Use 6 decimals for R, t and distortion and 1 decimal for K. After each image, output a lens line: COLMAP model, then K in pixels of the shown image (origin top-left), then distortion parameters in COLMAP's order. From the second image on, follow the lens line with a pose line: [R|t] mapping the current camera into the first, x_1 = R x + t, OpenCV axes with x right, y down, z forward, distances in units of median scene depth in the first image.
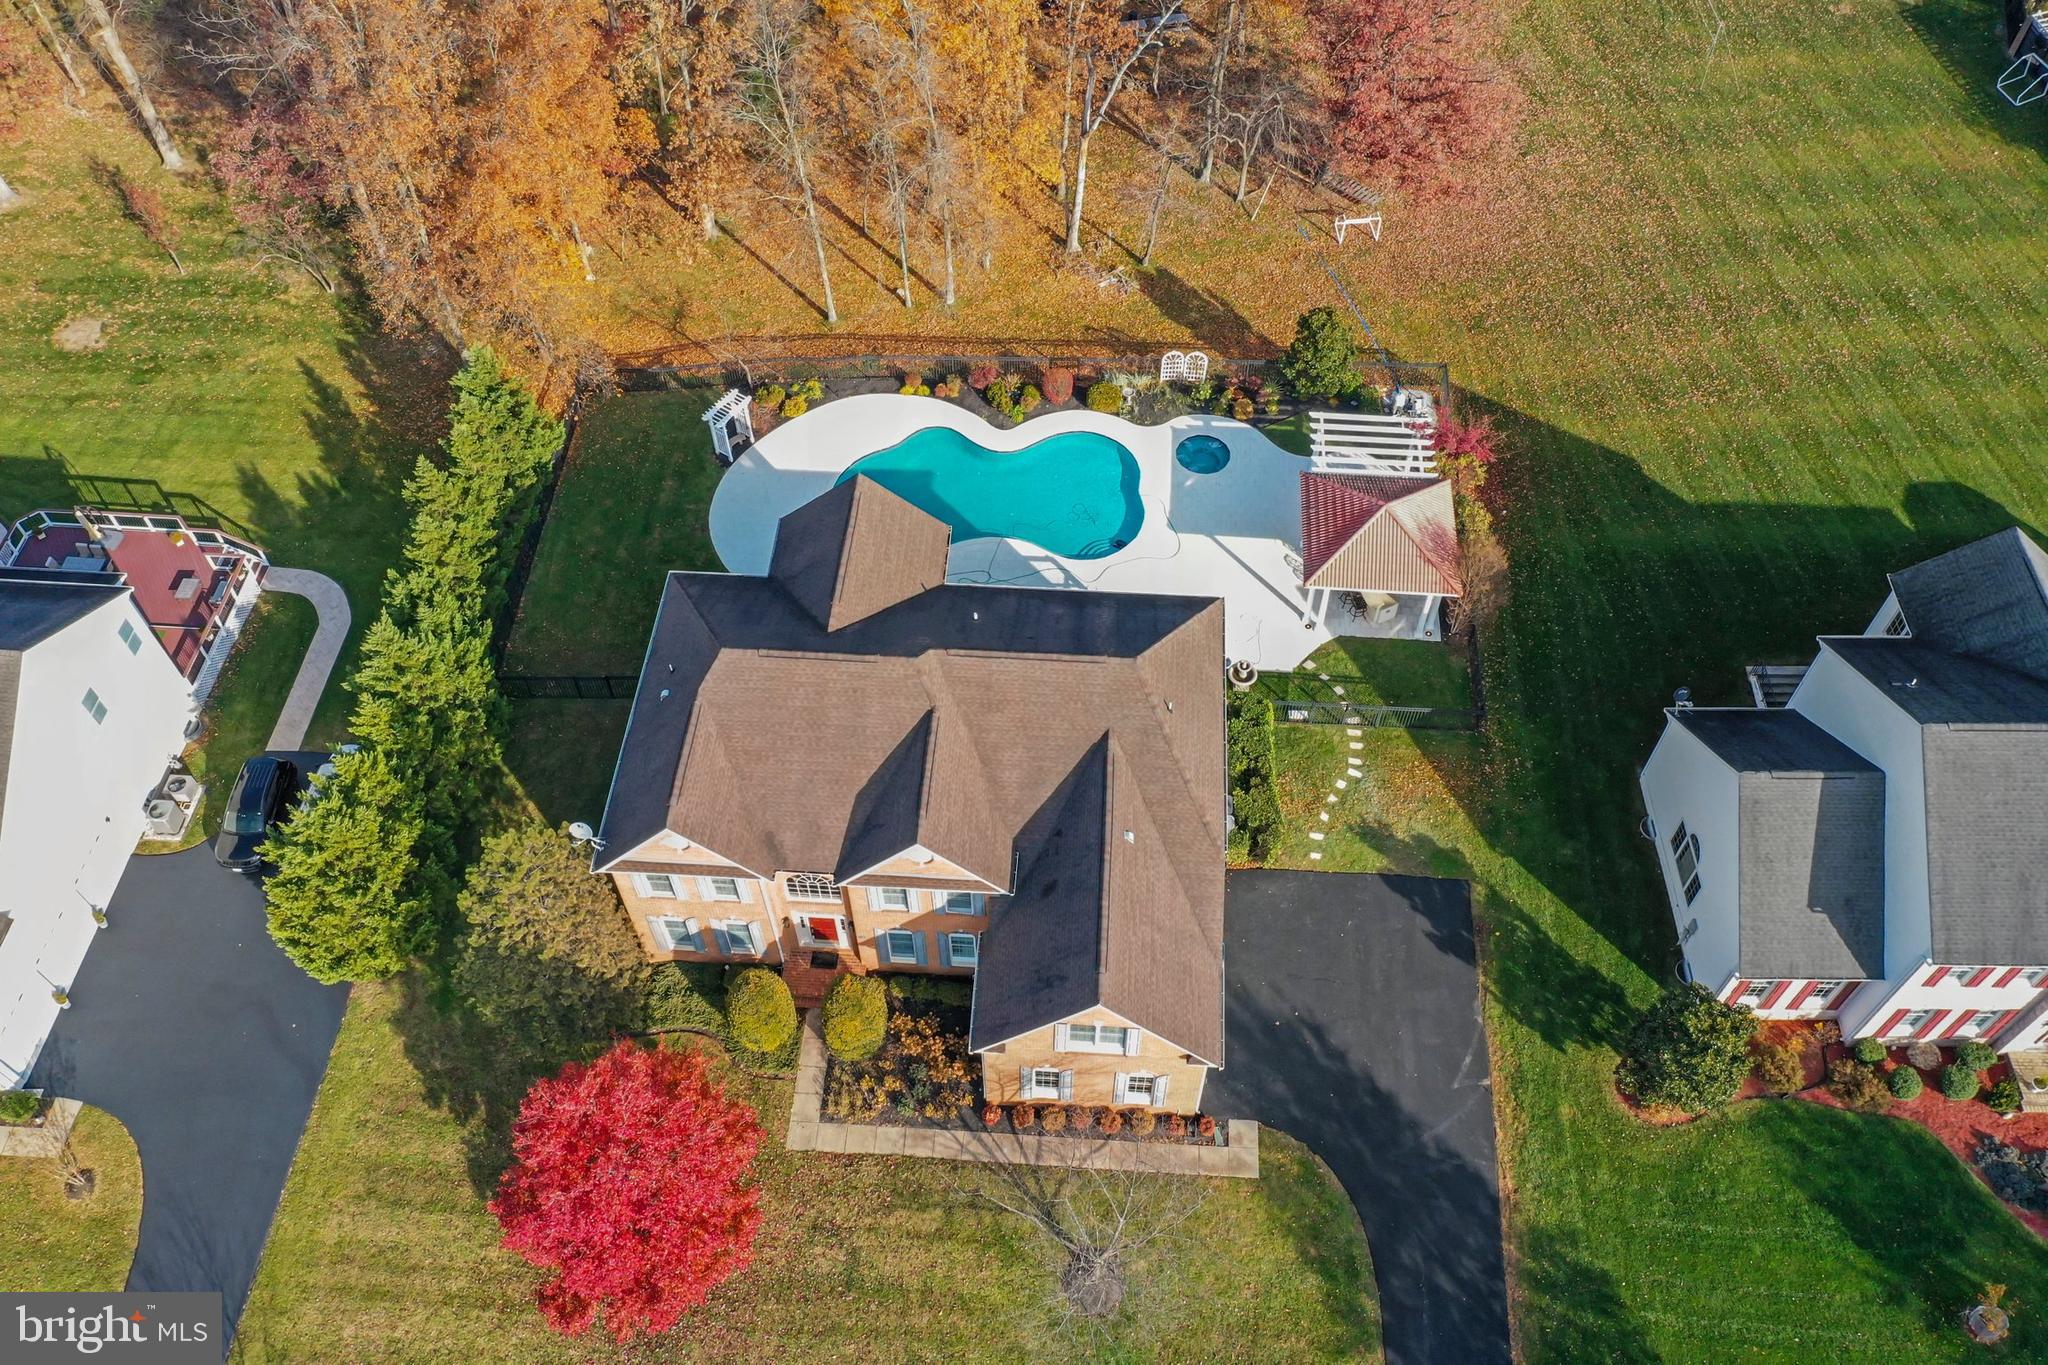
lens RADIAL K [[1631.2, 0, 1018.9], [0, 1631.2, 671.9], [0, 0, 1]] dist [0.016371, 0.007201]
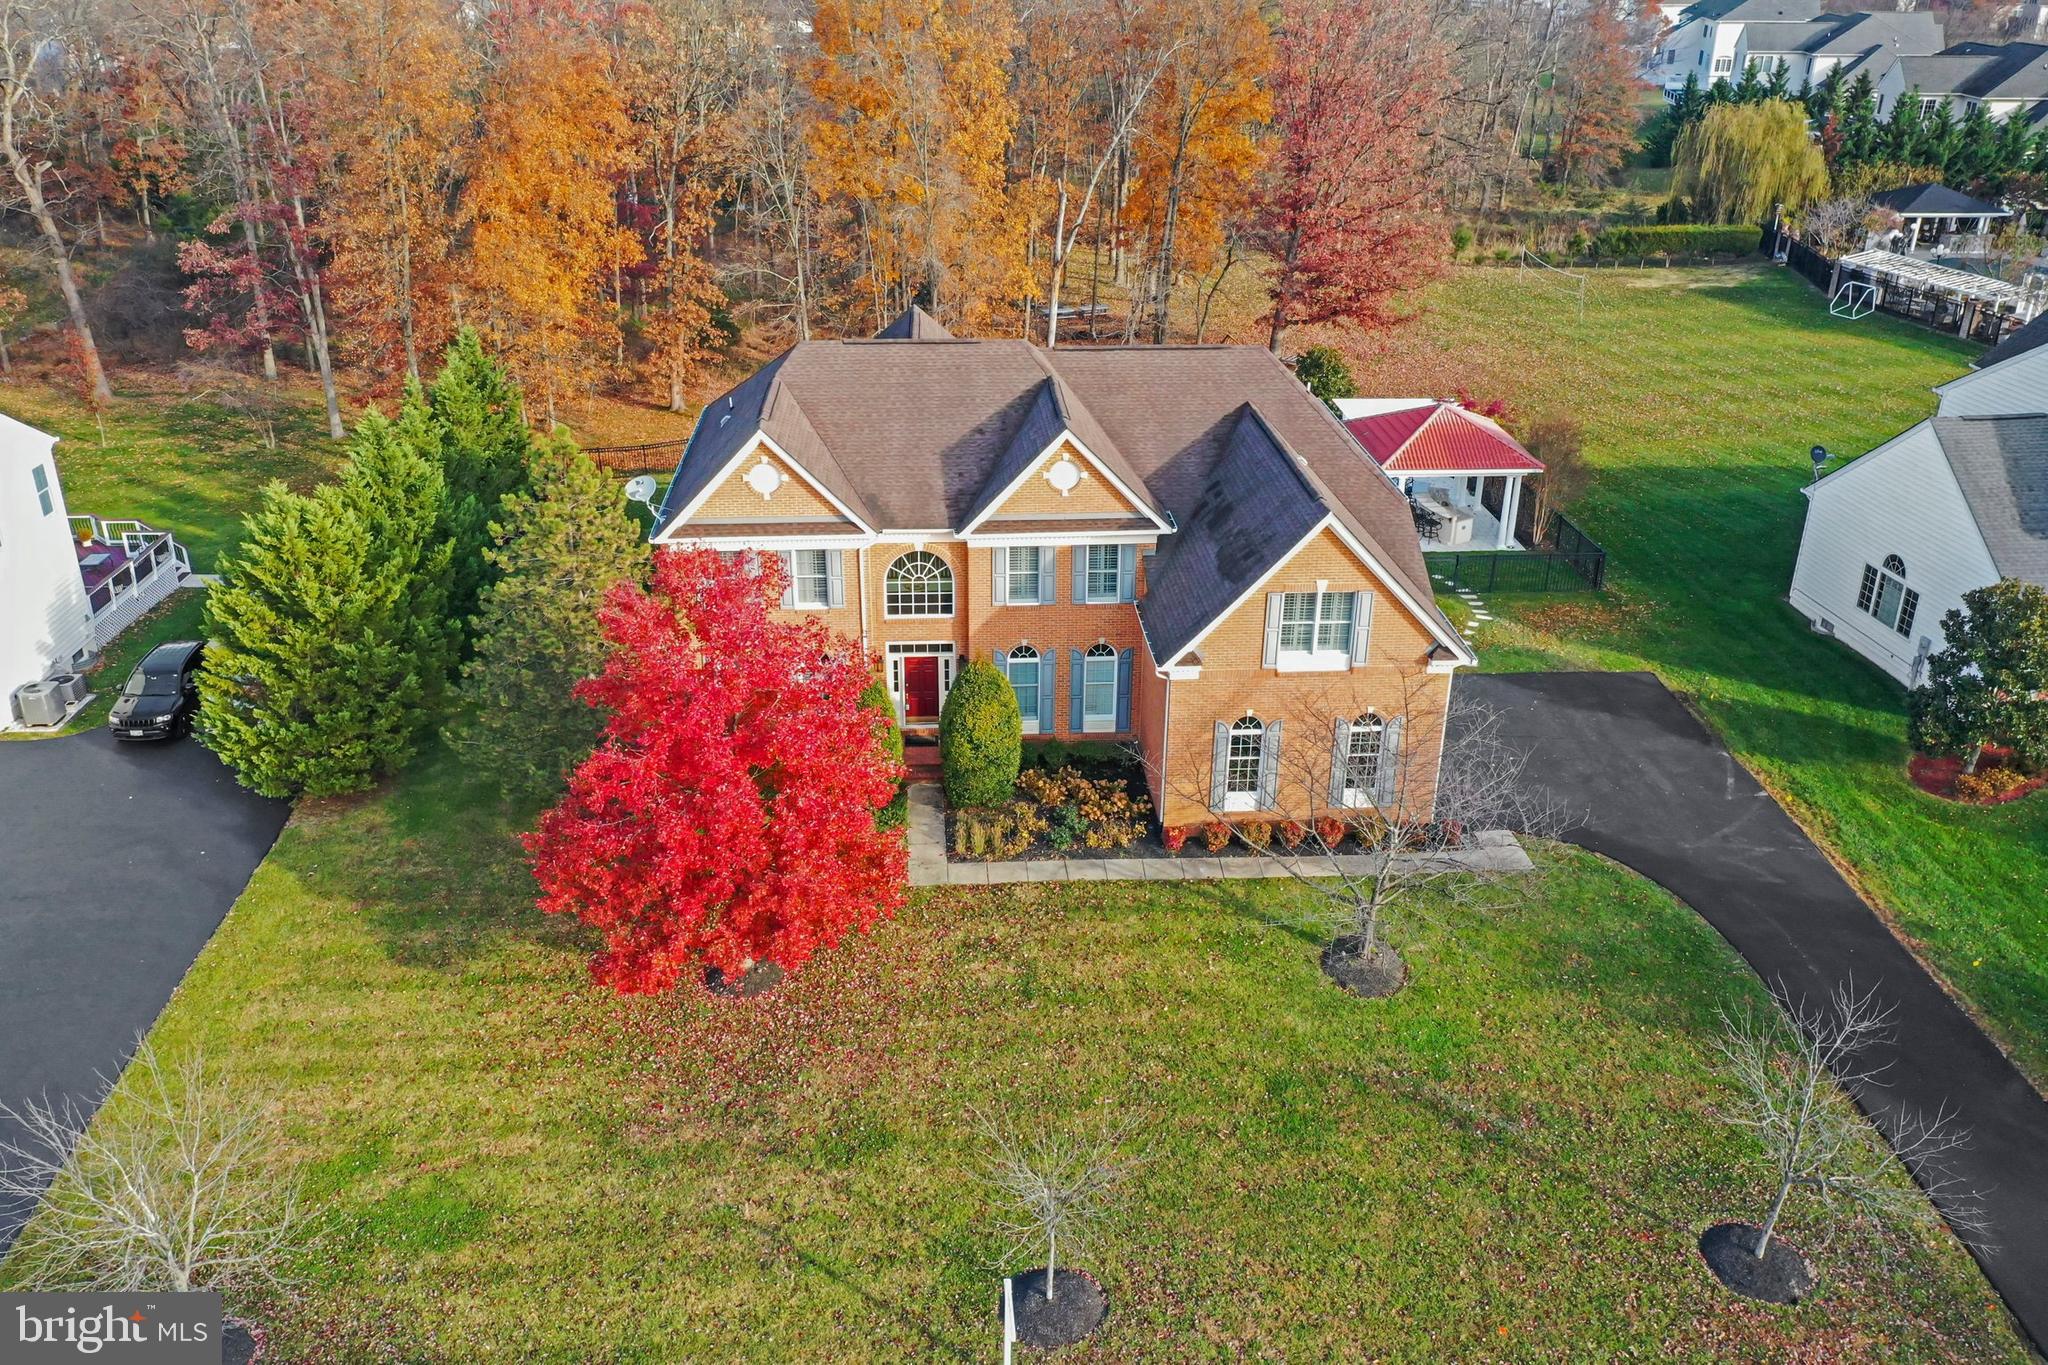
lens RADIAL K [[1634.7, 0, 1018.7], [0, 1634.7, 671.8], [0, 0, 1]] dist [0.016728, 0.001365]
pose [[0.991043, -0.041479, 0.126939, -0.170227], [0.097178, 0.875980, -0.472456, 0.521283], [-0.091599, 0.480560, 0.872165, 0.287283]]
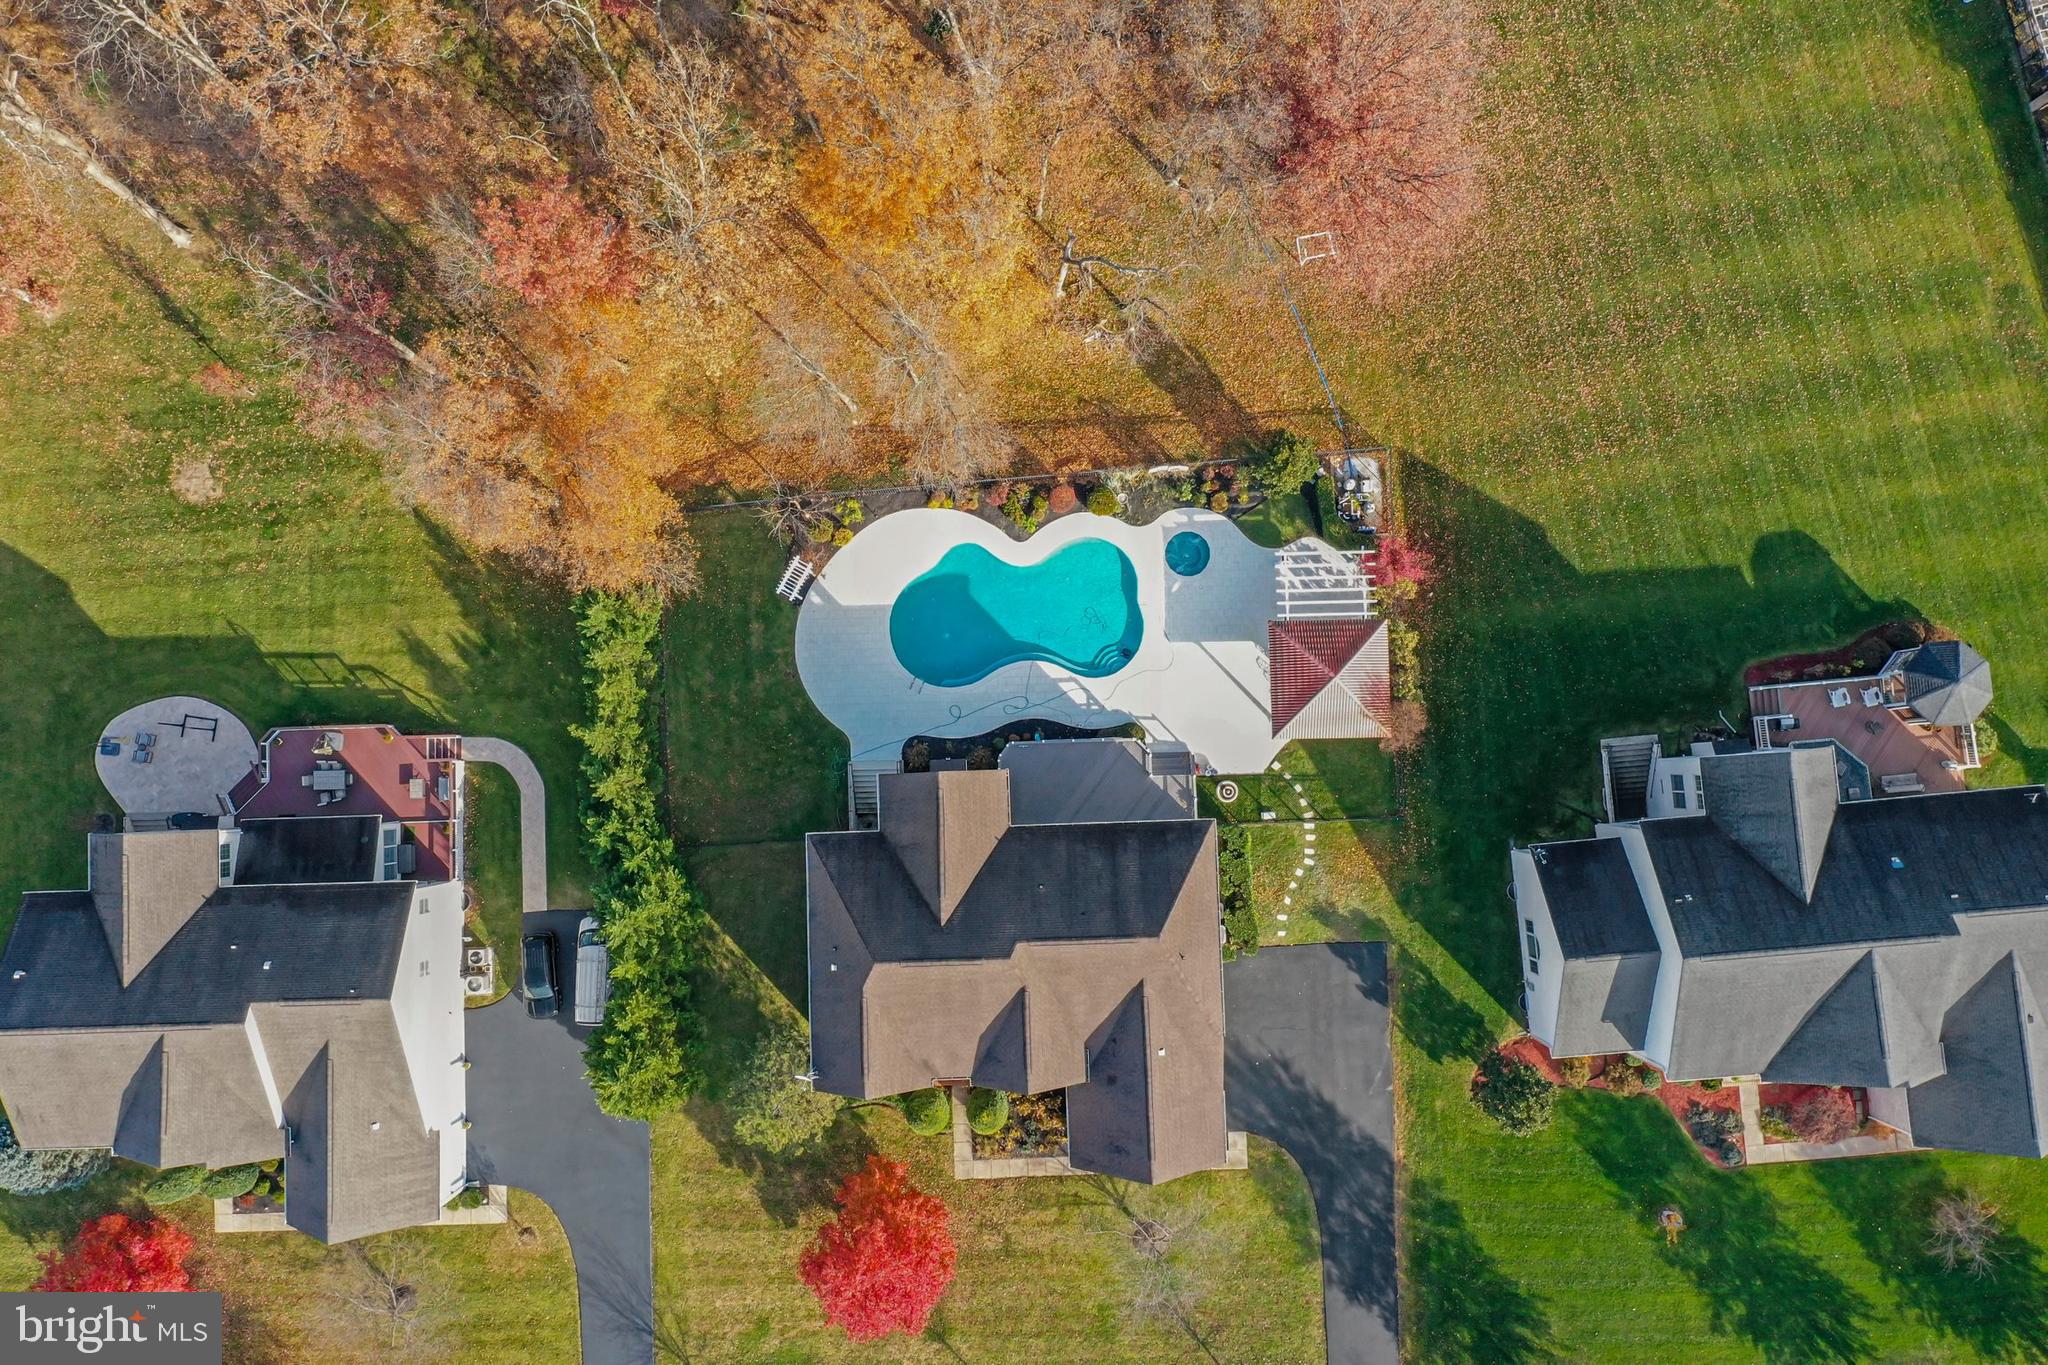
lens RADIAL K [[1631.2, 0, 1018.9], [0, 1631.2, 671.9], [0, 0, 1]] dist [0.016371, 0.007201]
pose [[0.994569, -0.103949, -0.005169, -0.018556], [0.089421, 0.828051, 0.553476, -0.938540], [-0.053253, -0.550932, 0.832849, -0.064174]]
